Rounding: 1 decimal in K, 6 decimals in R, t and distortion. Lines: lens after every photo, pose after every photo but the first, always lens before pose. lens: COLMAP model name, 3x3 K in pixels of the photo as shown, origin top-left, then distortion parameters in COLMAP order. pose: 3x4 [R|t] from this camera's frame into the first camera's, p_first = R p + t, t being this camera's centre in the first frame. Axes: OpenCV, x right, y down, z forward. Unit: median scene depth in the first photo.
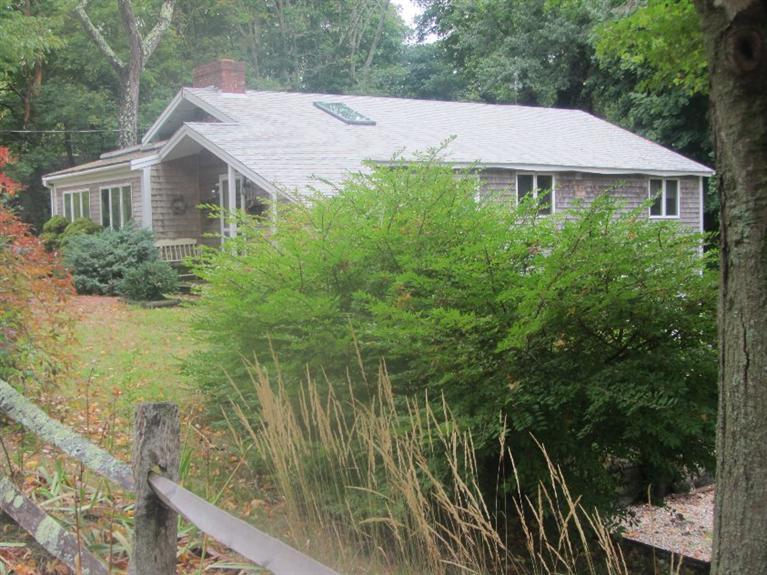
lens RADIAL K [[1081.3, 0, 383.5], [0, 1081.3, 287.5], [0, 0, 1]] dist [-0.126425, 0.025631]
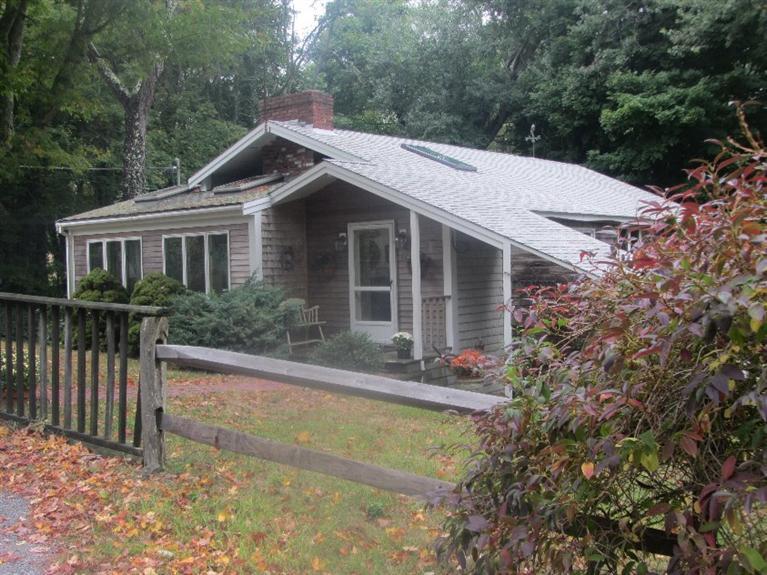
lens RADIAL K [[947.5, 0, 383.5], [0, 947.5, 287.5], [0, 0, 1]] dist [-0.080832, 0.006872]
pose [[0.960511, -0.004508, 0.278206, -0.320213], [0.015820, 0.999136, -0.038430, -0.024261], [-0.277792, 0.041314, 0.959752, 0.271602]]
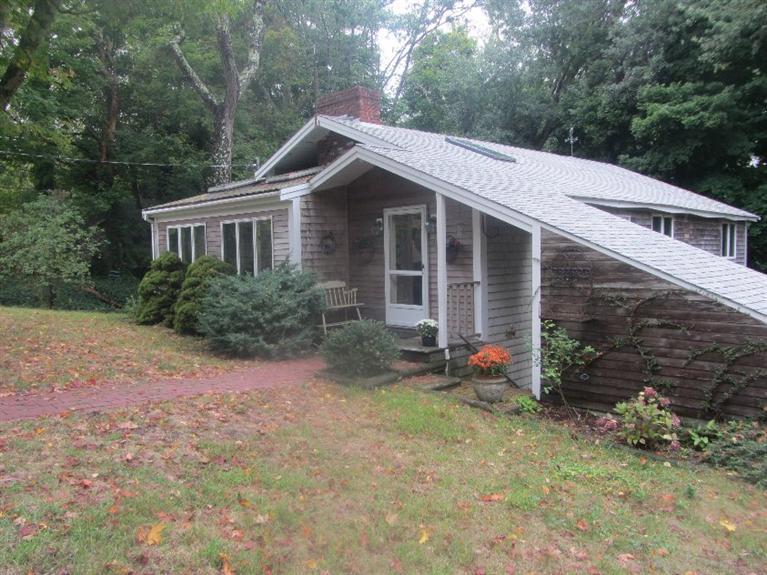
lens RADIAL K [[637.4, 0, 383.5], [0, 637.4, 287.5], [0, 0, 1]] dist [-0.048209, 0.020956]
pose [[0.988527, -0.000491, 0.151044, -0.221802], [0.001216, 0.999988, -0.004702, -0.037115], [-0.151039, 0.004832, 0.988516, 0.474160]]
